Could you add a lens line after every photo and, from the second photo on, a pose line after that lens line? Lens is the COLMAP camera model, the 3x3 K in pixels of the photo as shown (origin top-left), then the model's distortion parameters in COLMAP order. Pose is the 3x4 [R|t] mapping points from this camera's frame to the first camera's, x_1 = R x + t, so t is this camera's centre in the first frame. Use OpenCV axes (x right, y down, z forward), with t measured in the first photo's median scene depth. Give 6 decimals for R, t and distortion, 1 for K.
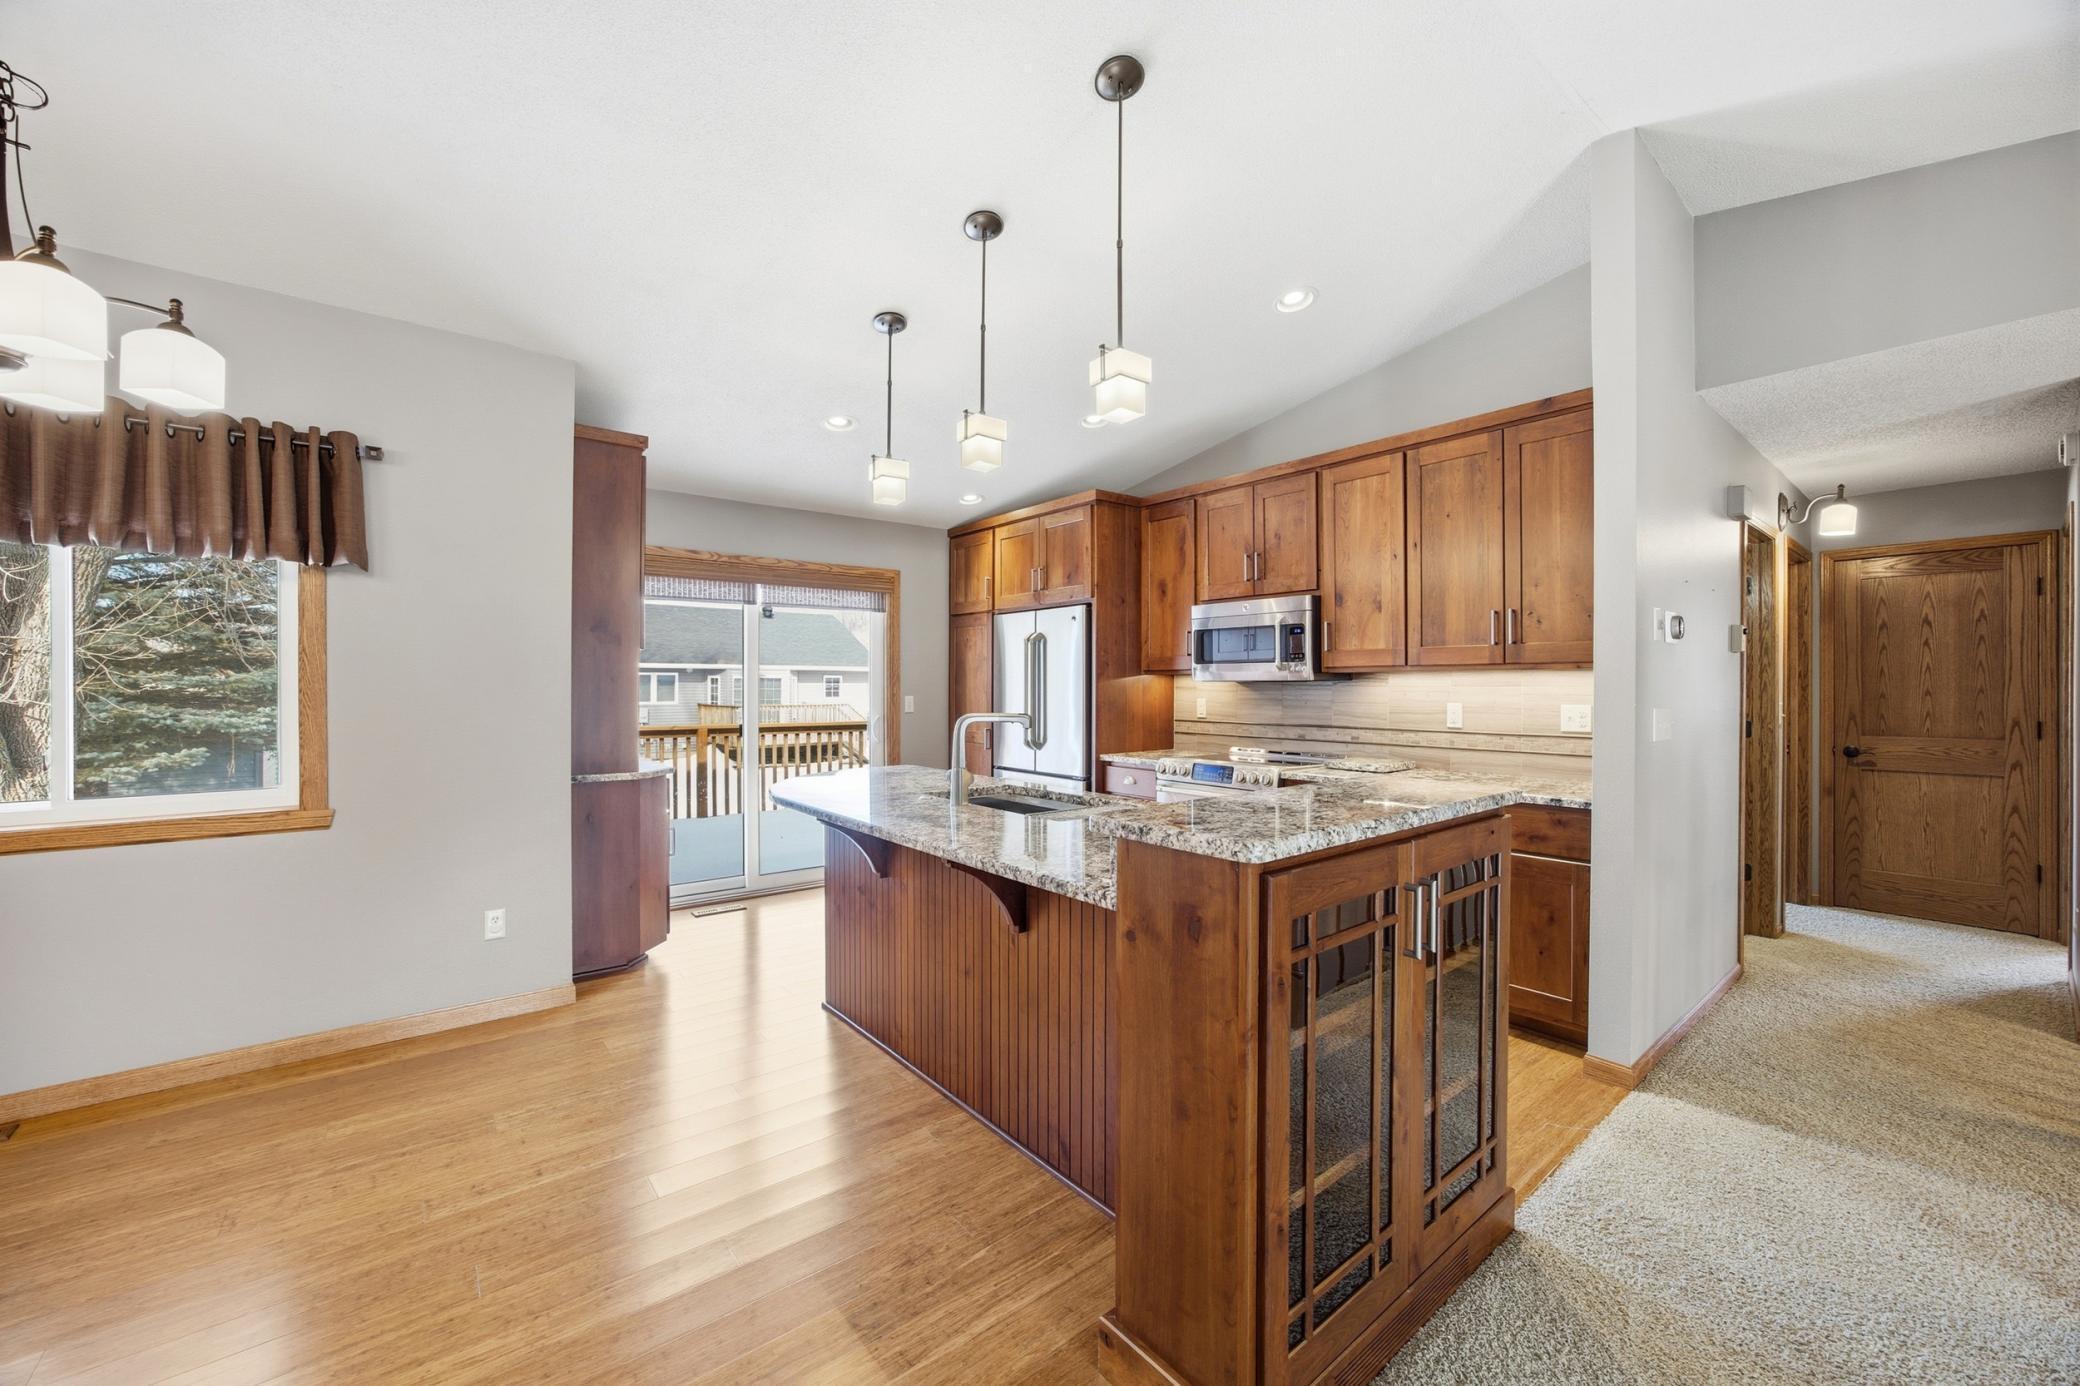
lens RADIAL K [[823.5, 0, 1046.1], [0, 823.5, 688.7], [0, 0, 1]] dist [-0.030368, 0.014089]
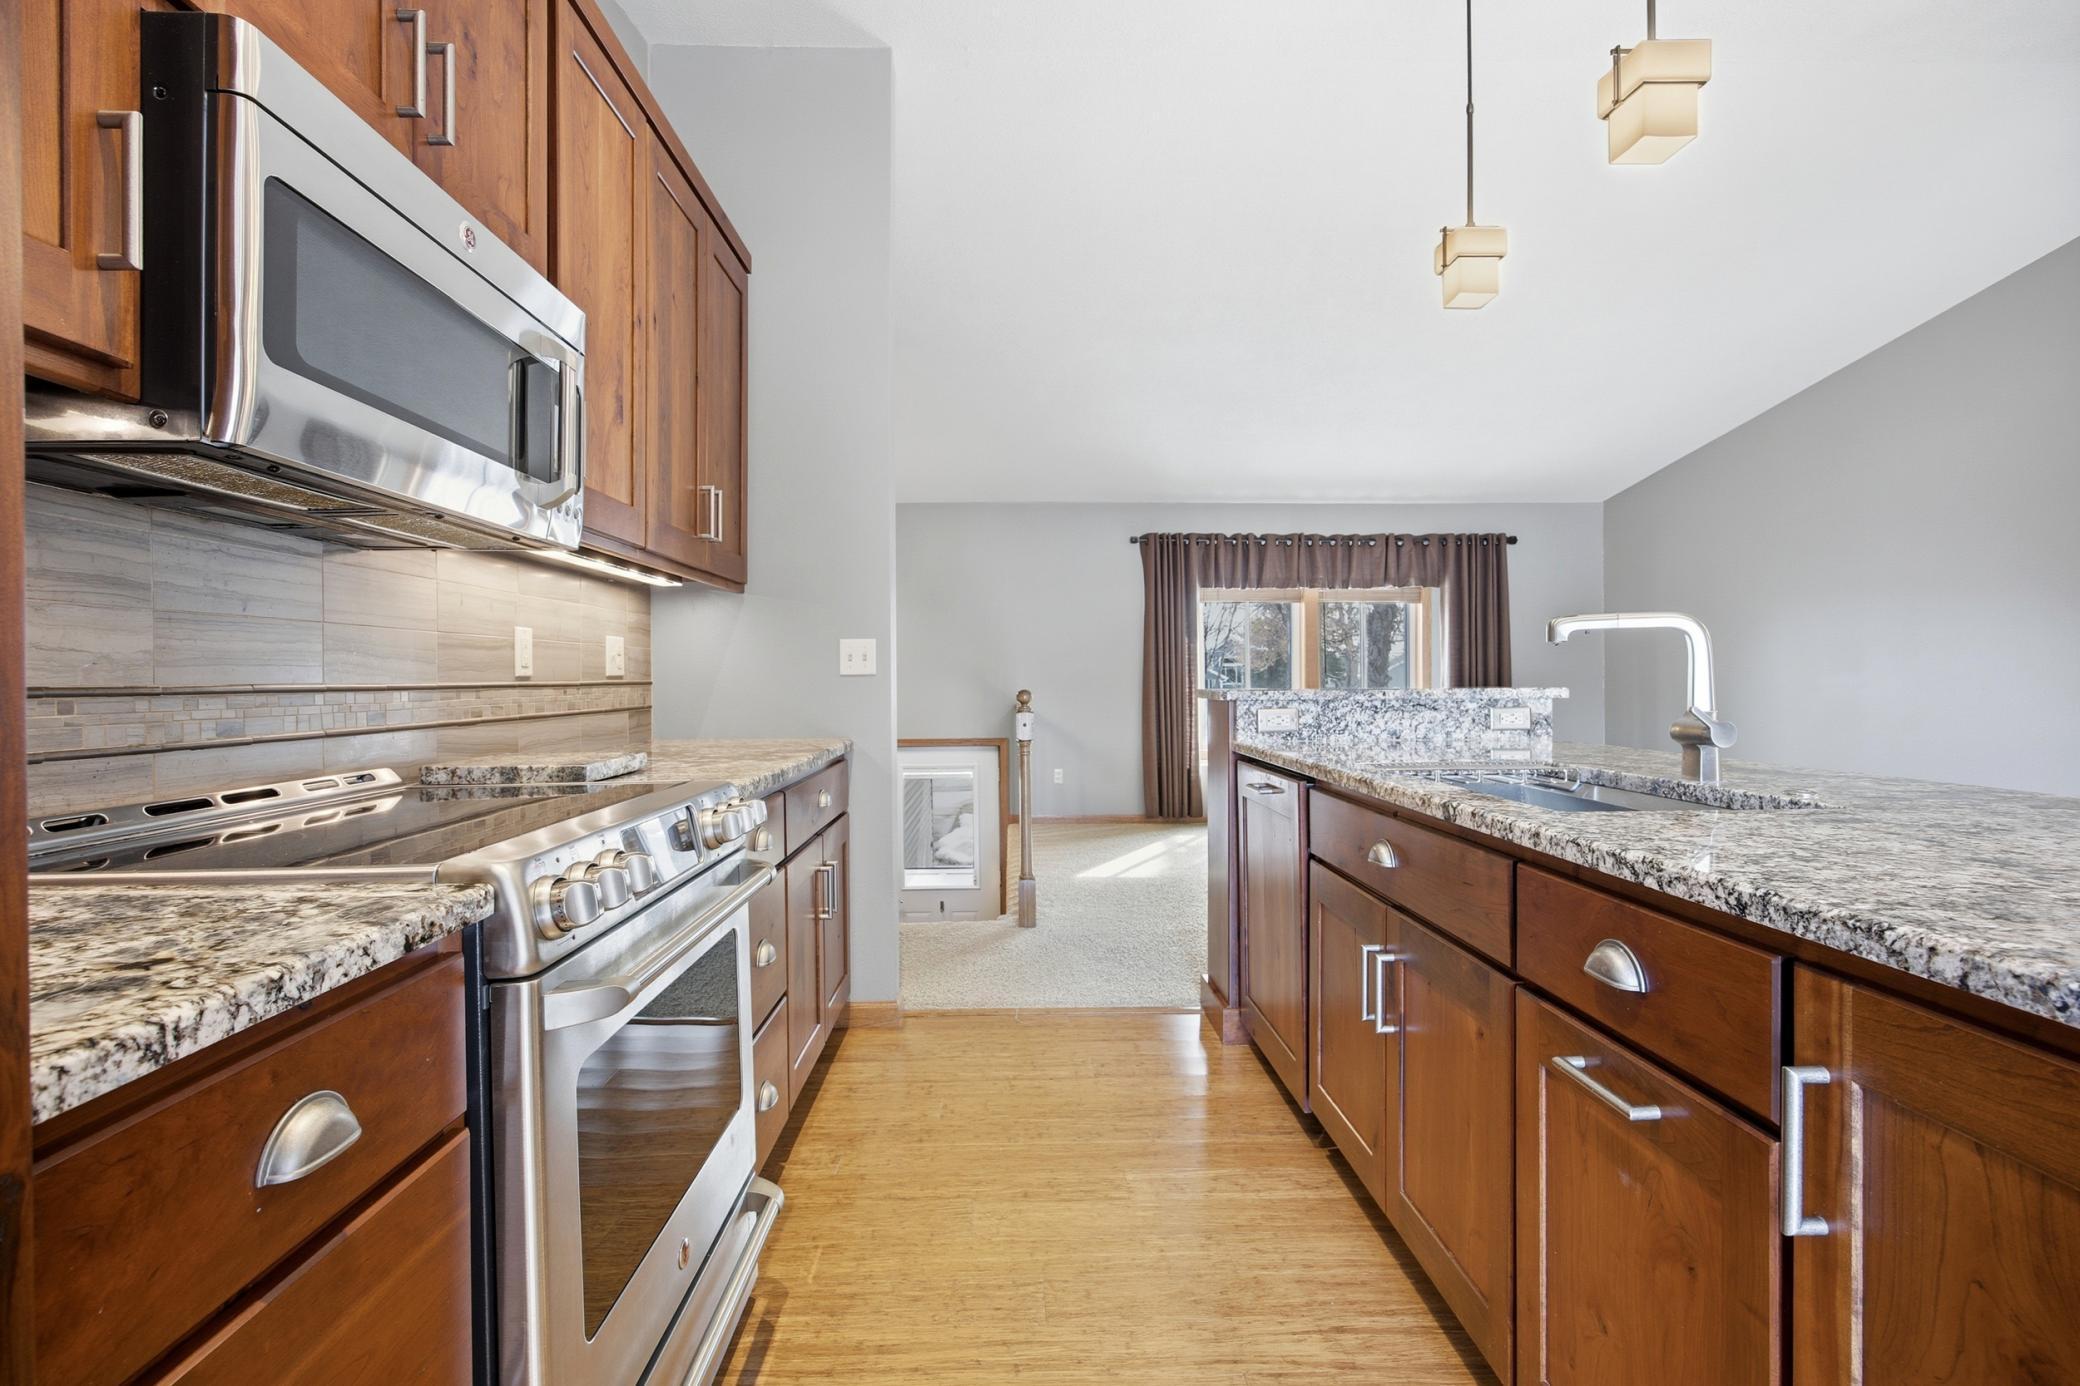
lens RADIAL K [[954.1, 0, 1030.8], [0, 954.1, 692.4], [0, 0, 1]] dist [-0.036663, 0.024725]
pose [[-0.788527, -0.005118, 0.614979, -0.100201], [0.009142, 0.999757, 0.020043, 0.048433], [-0.614933, 0.021426, -0.788289, 1.259140]]
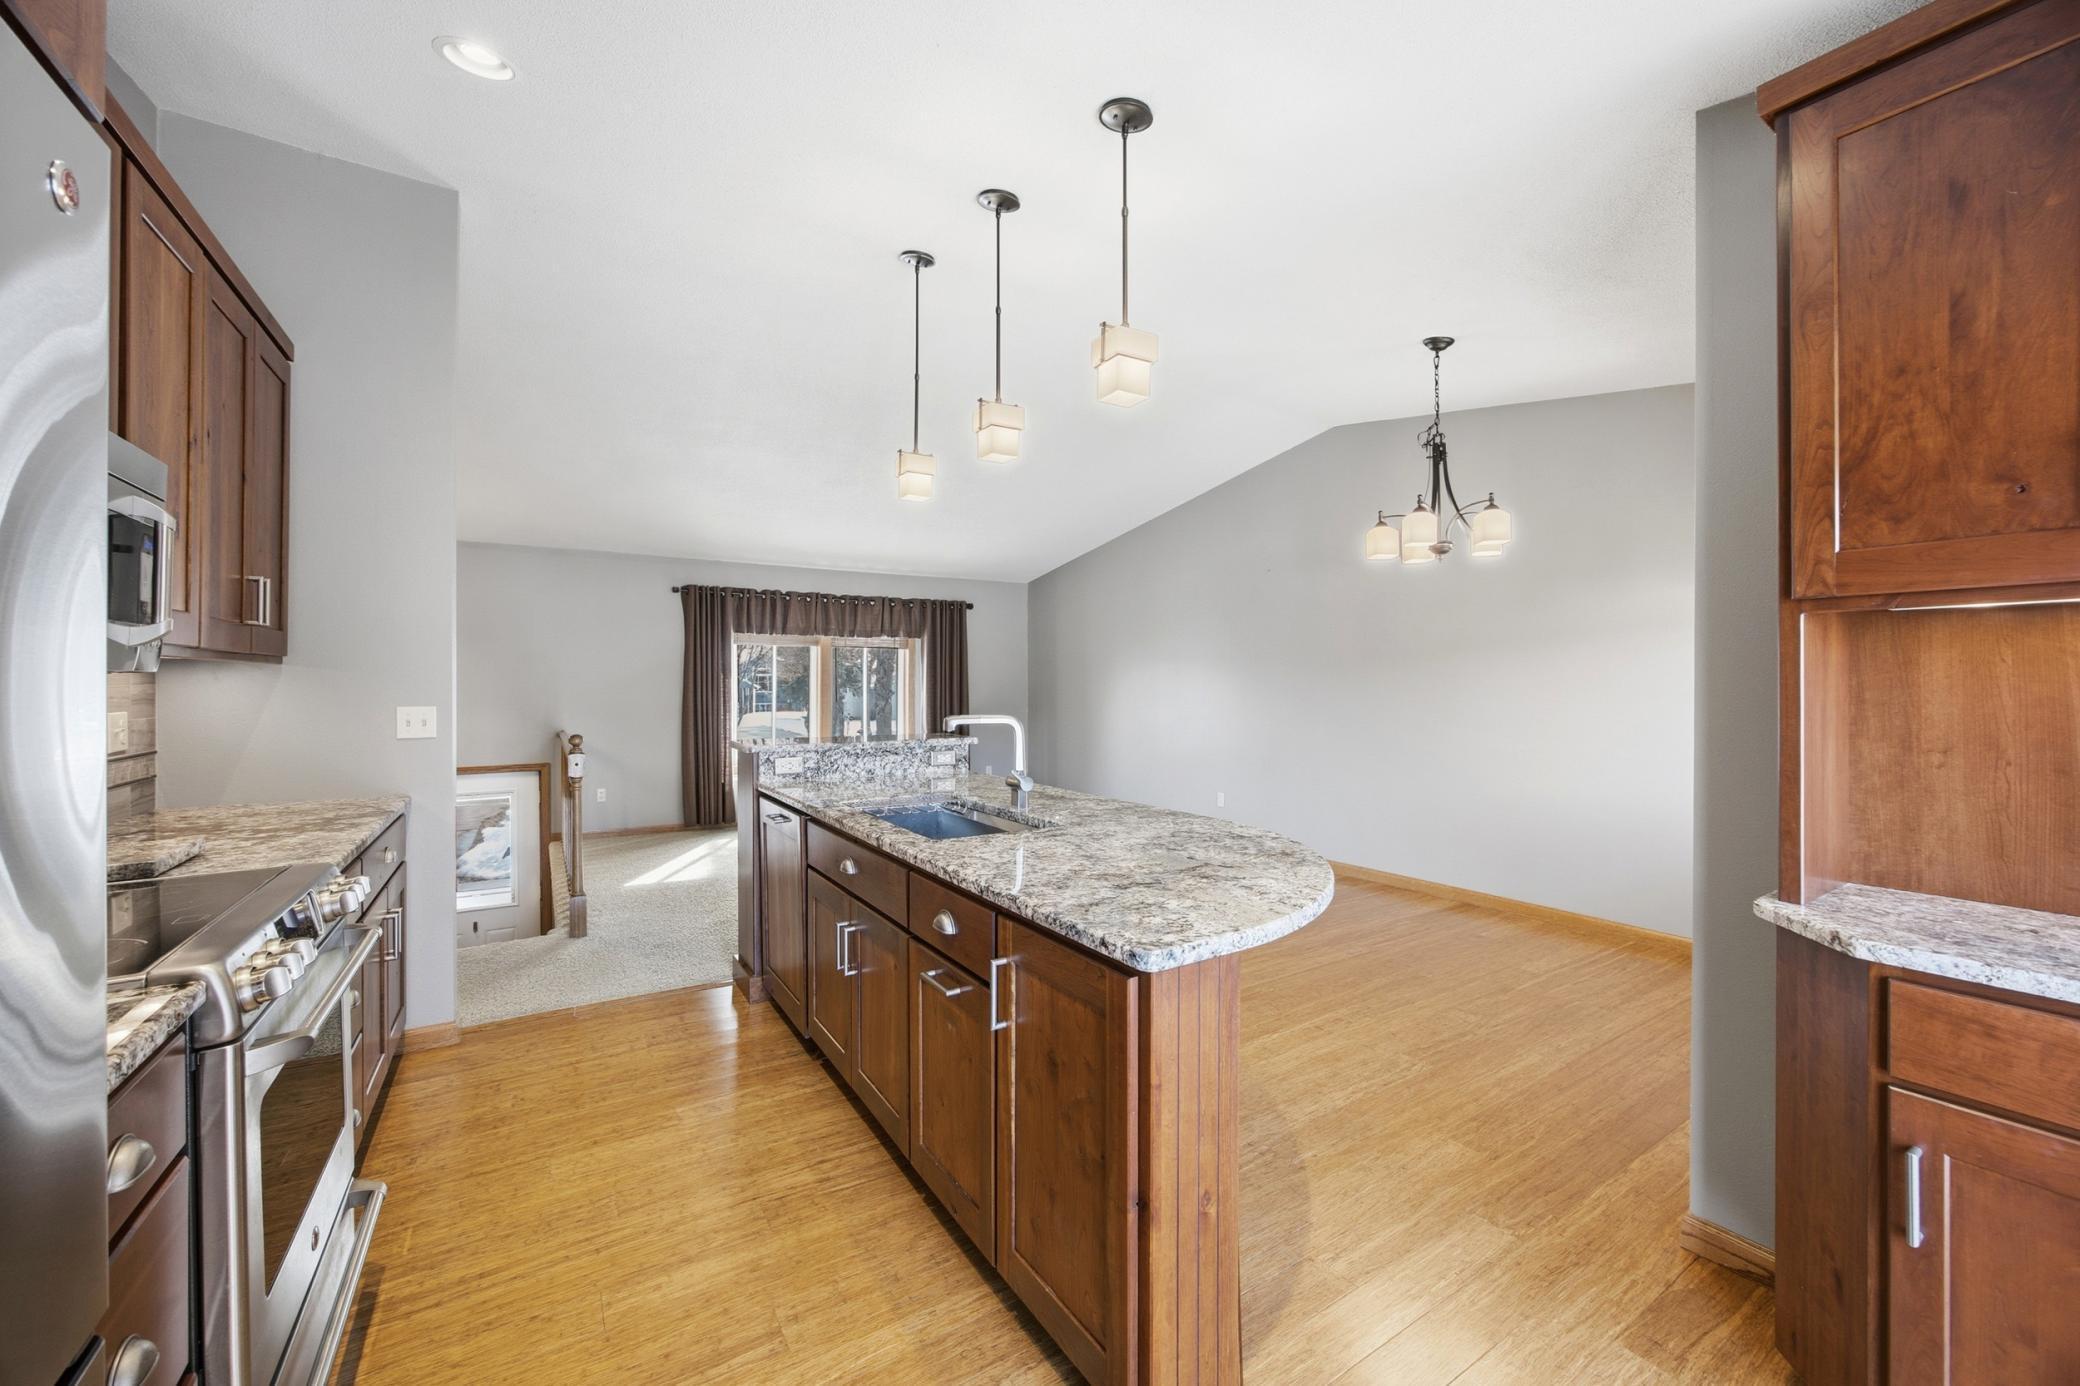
lens RADIAL K [[800.3, 0, 1041.4], [0, 800.3, 688.0], [0, 0, 1]] dist [-0.014947, 0.004309]
pose [[-0.992780, -0.001879, 0.119933, -0.176181], [-0.001118, 0.999979, 0.006409, -0.004927], [-0.119943, 0.006228, -0.992761, 1.396755]]
